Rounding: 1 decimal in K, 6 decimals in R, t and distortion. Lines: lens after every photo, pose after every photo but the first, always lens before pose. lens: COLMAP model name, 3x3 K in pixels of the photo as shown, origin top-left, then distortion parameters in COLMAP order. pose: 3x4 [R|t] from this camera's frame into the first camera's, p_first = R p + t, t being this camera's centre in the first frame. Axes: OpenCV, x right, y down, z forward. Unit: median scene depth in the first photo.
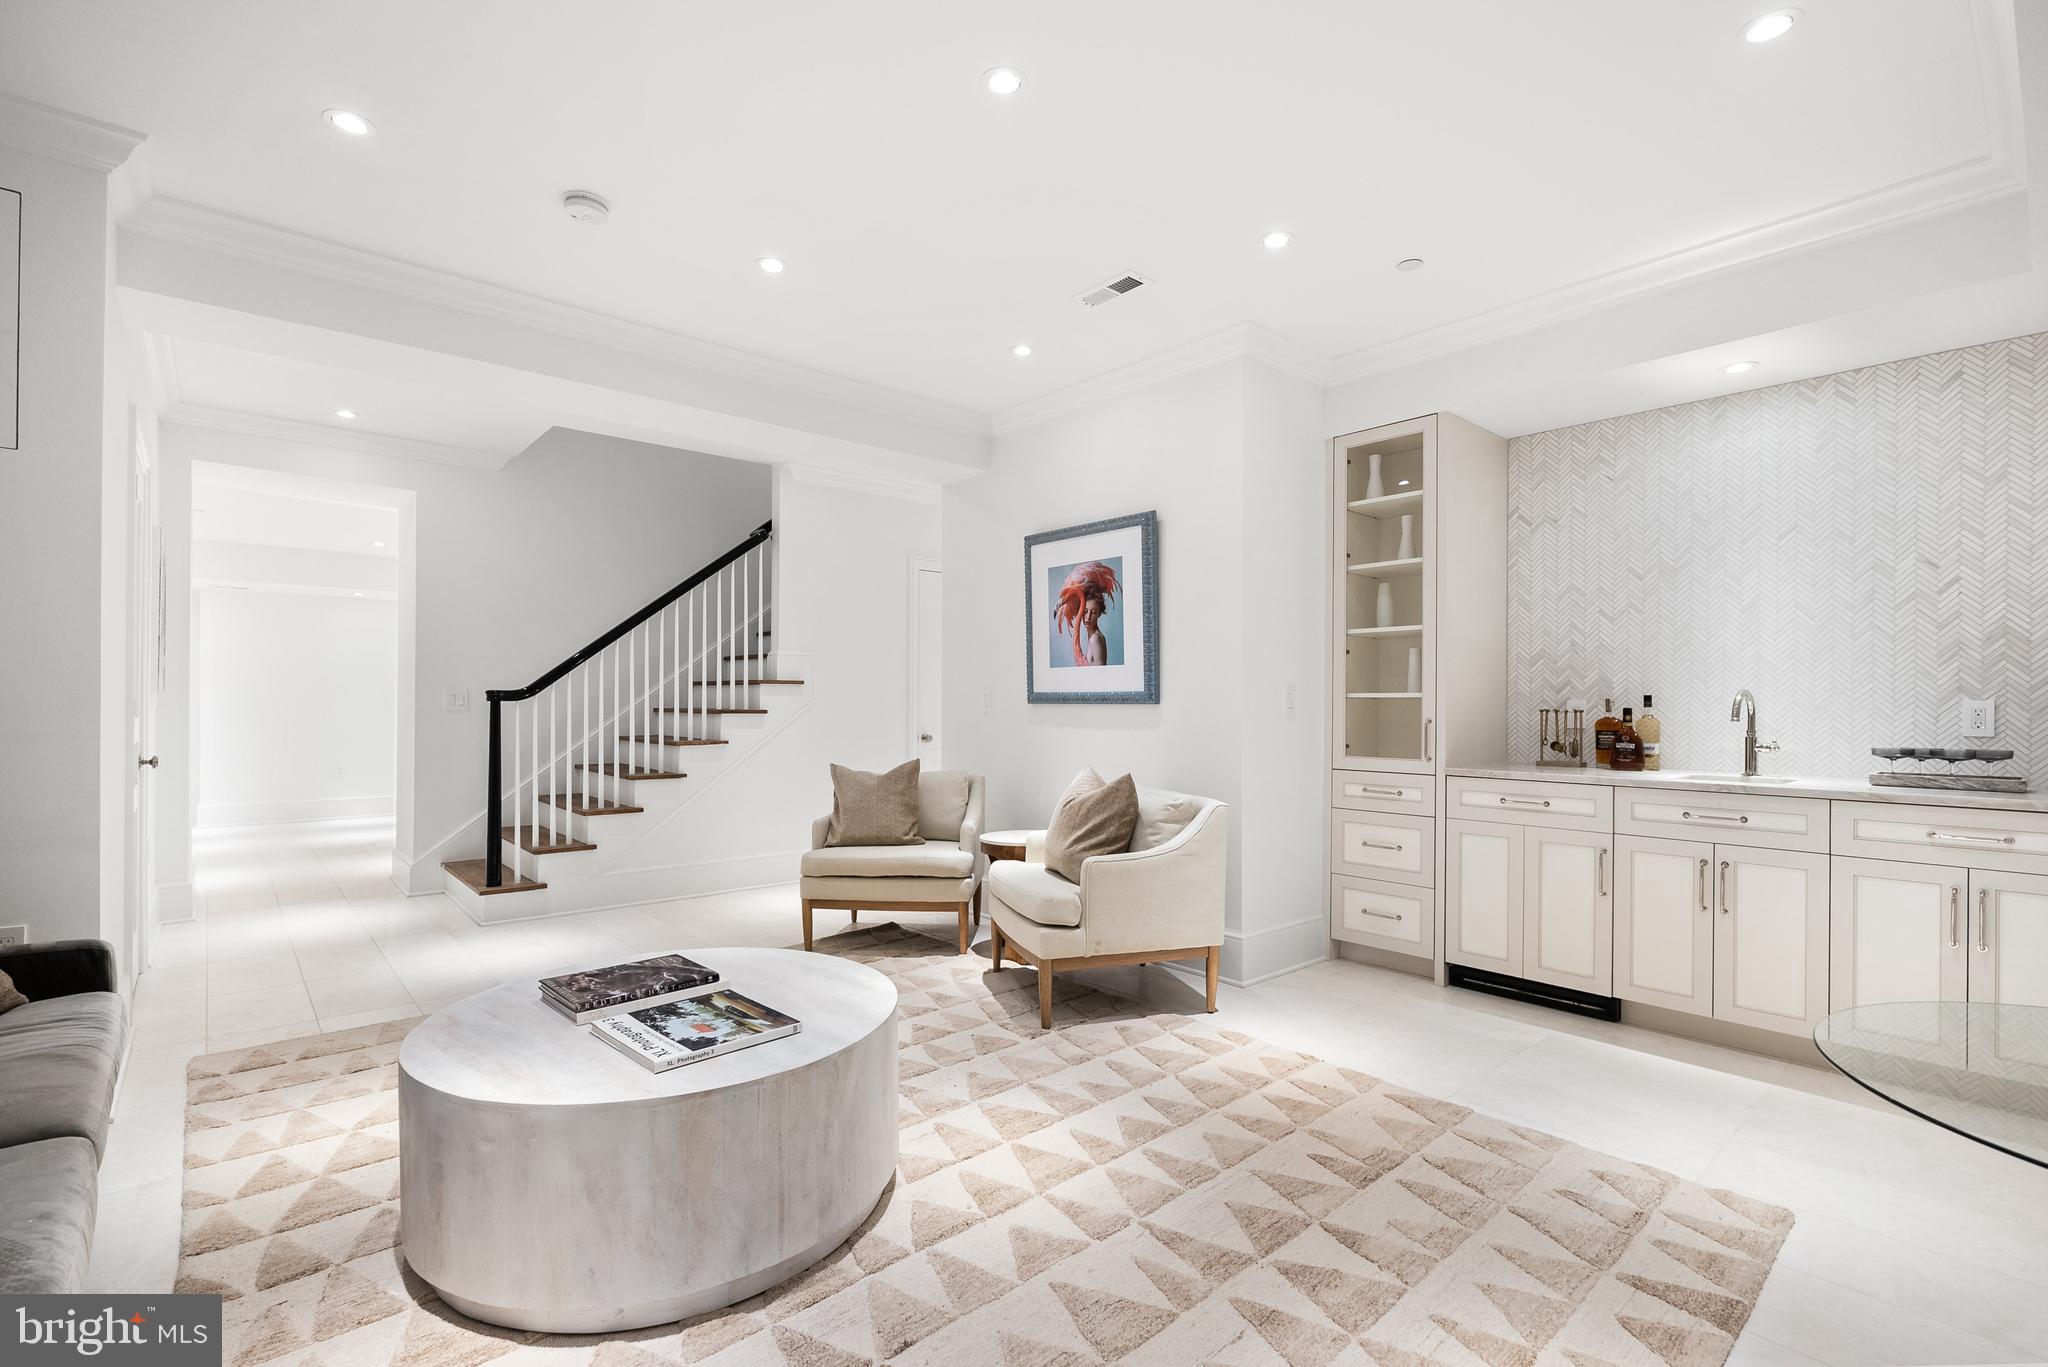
lens RADIAL K [[924.1, 0, 1025.5], [0, 924.1, 697.6], [0, 0, 1]] dist [-0.001671, 0.000059]
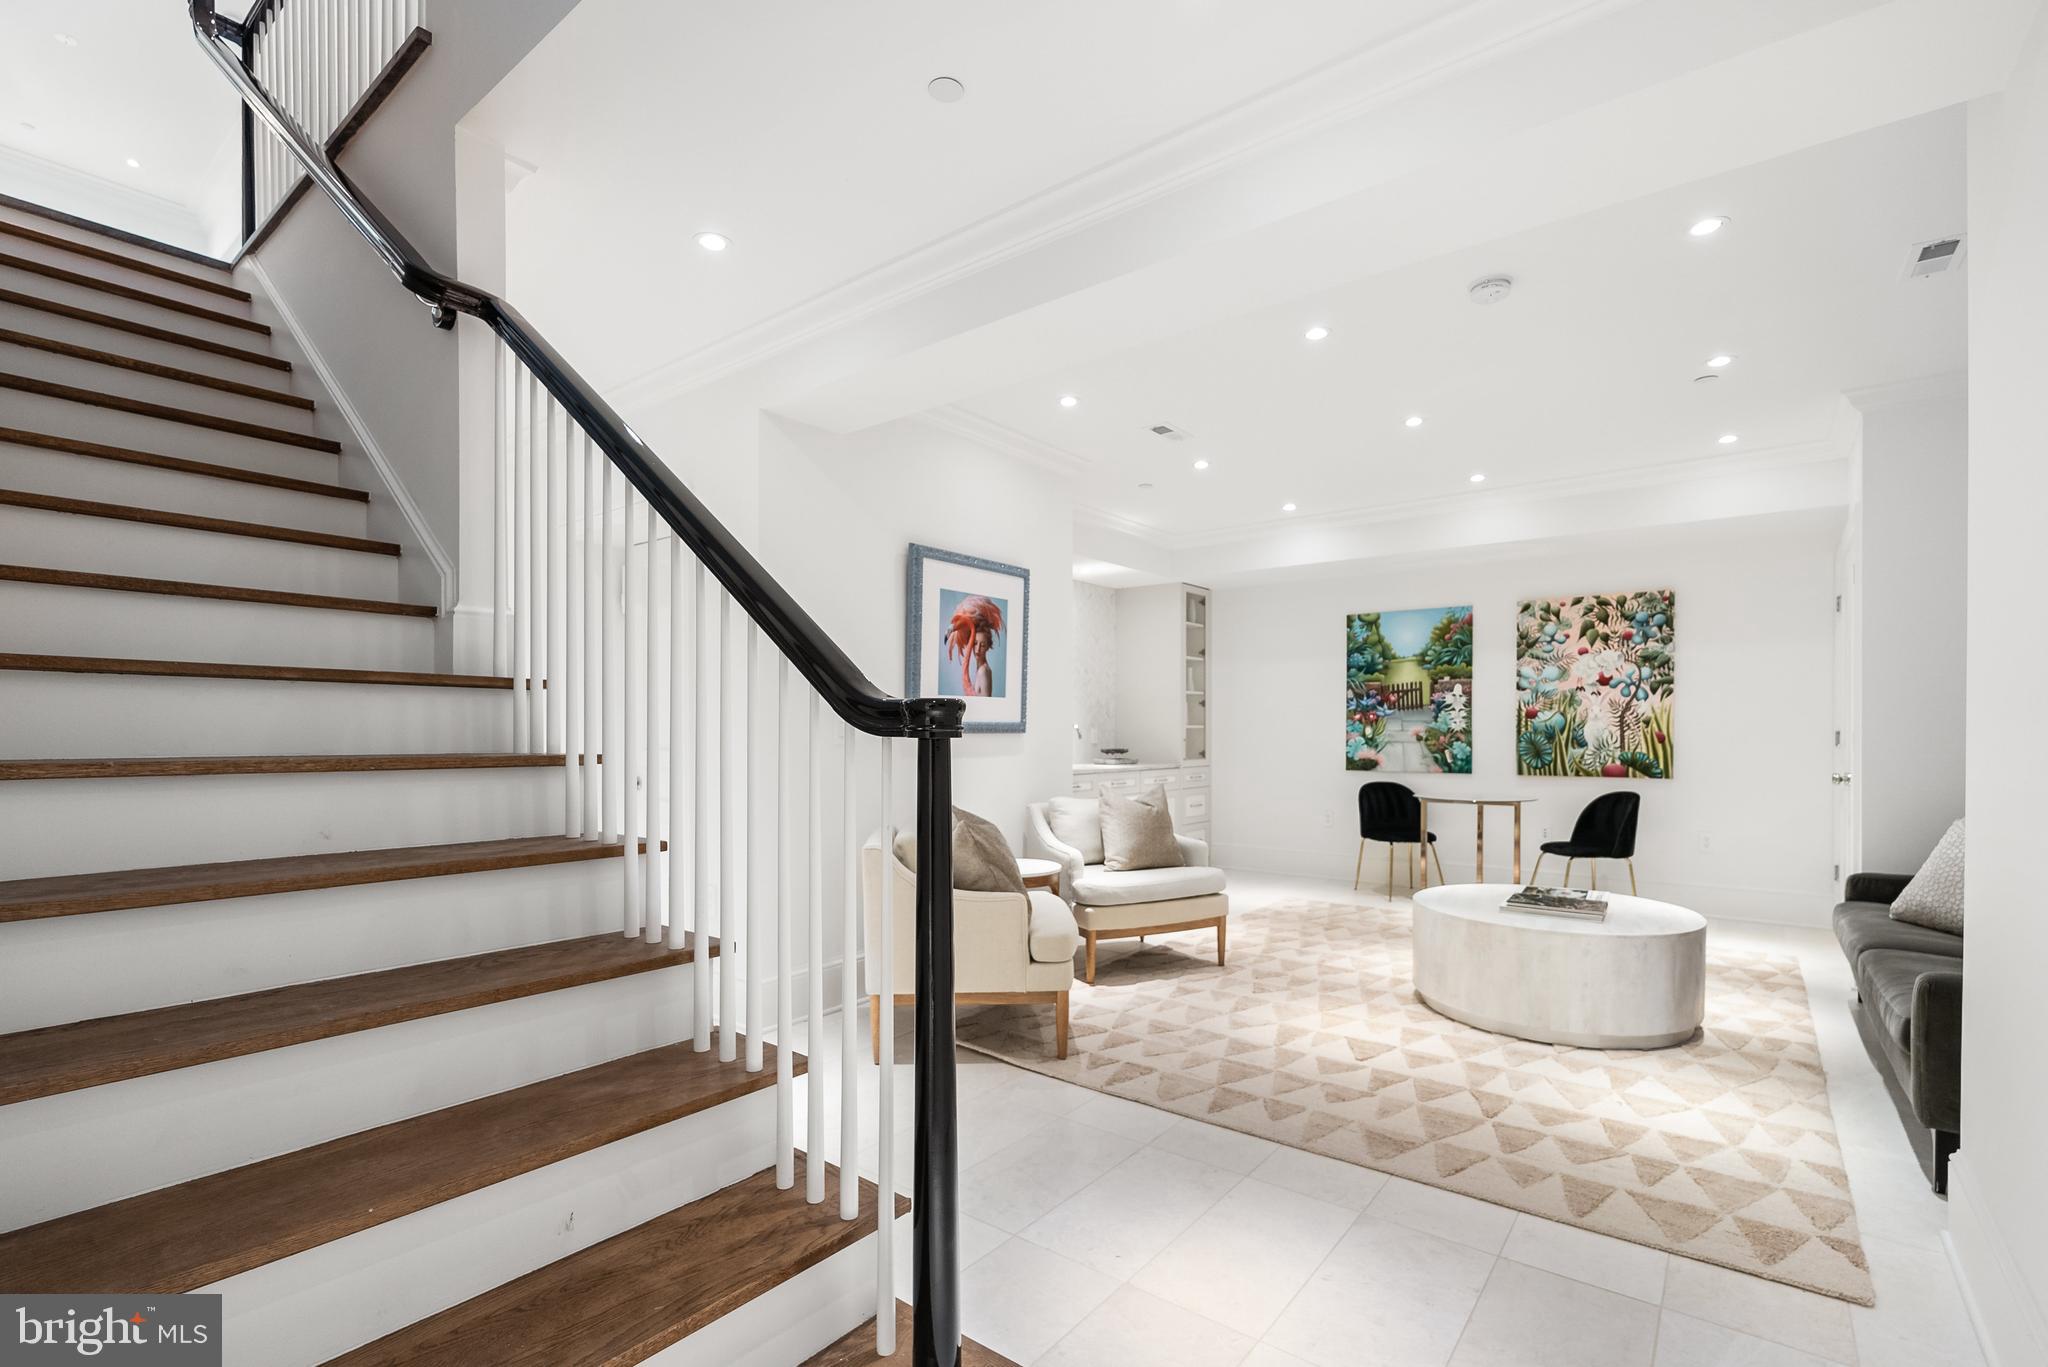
lens RADIAL K [[924.1, 0, 1030.6], [0, 924.1, 737.4], [0, 0, 1]] dist [-0.001671, 0.000059]
pose [[-0.182976, -0.007001, 0.983093, -0.962871], [-0.006776, 0.999960, 0.005860, 0.004685], [-0.983094, -0.005589, -0.183016, 1.143701]]
